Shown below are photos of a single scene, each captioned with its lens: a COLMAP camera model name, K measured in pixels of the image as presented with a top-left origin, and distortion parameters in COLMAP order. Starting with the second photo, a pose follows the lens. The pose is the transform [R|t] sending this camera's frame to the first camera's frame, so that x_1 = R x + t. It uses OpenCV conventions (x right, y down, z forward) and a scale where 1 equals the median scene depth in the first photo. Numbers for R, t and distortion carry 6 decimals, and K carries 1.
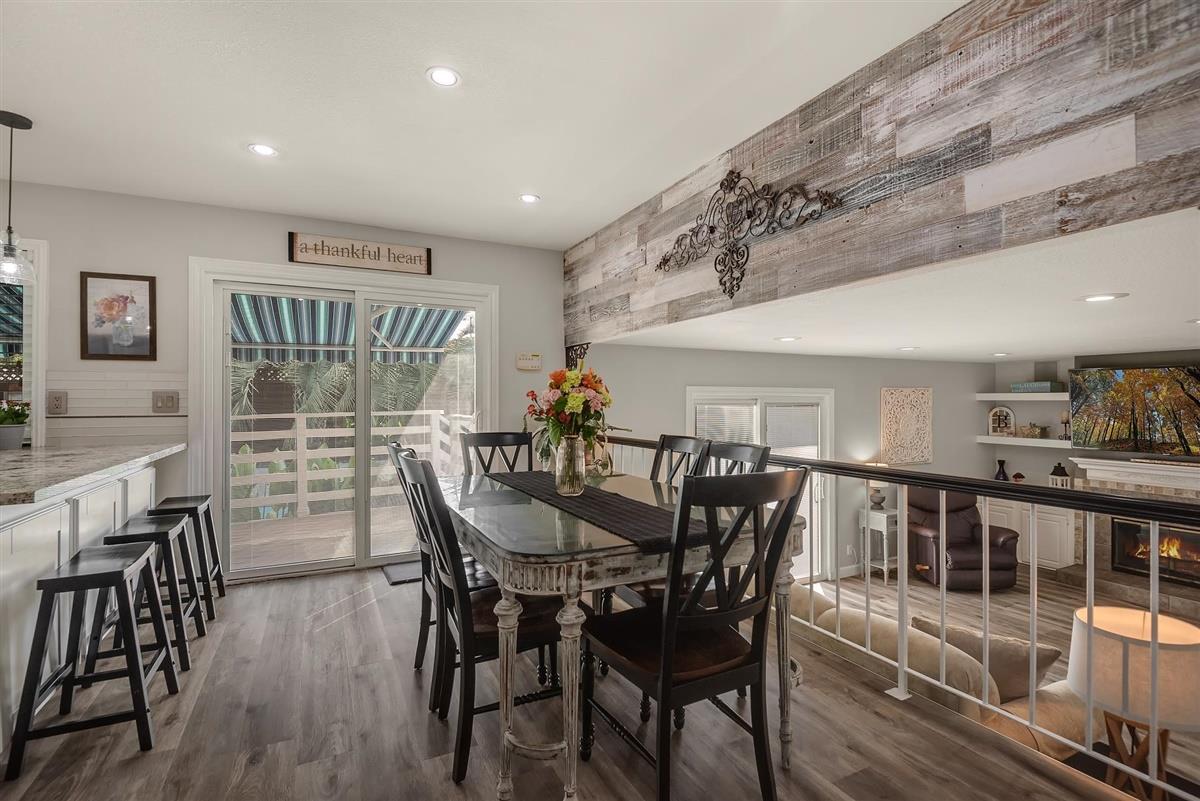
lens RADIAL K [[551.6, 0, 603.6], [0, 551.6, 397.3], [0, 0, 1]] dist [0.012621, -0.019017]
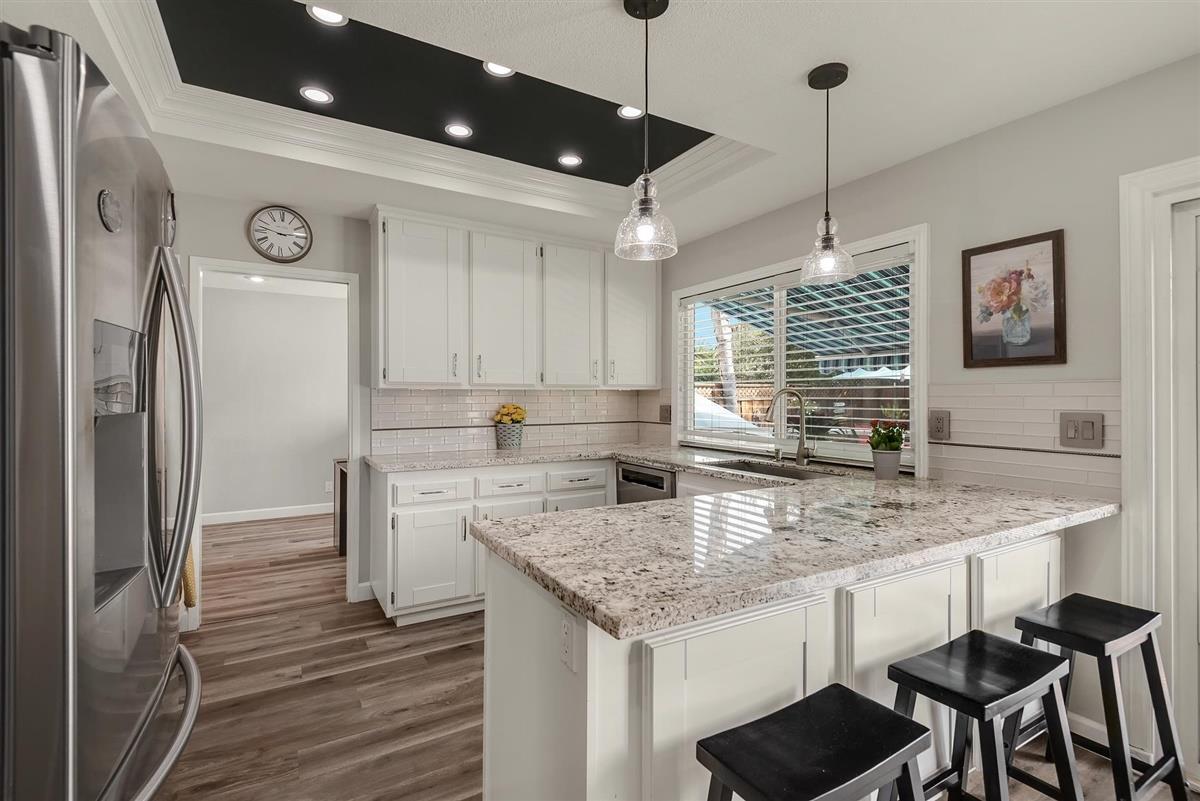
lens RADIAL K [[557.8, 0, 600.8], [0, 557.8, 395.5], [0, 0, 1]] dist [0.012515, -0.000549]
pose [[0.054702, -0.001595, -0.998501, -0.214299], [0.005781, 0.999982, -0.001281, -0.033546], [0.998486, -0.005702, 0.054710, 0.458311]]
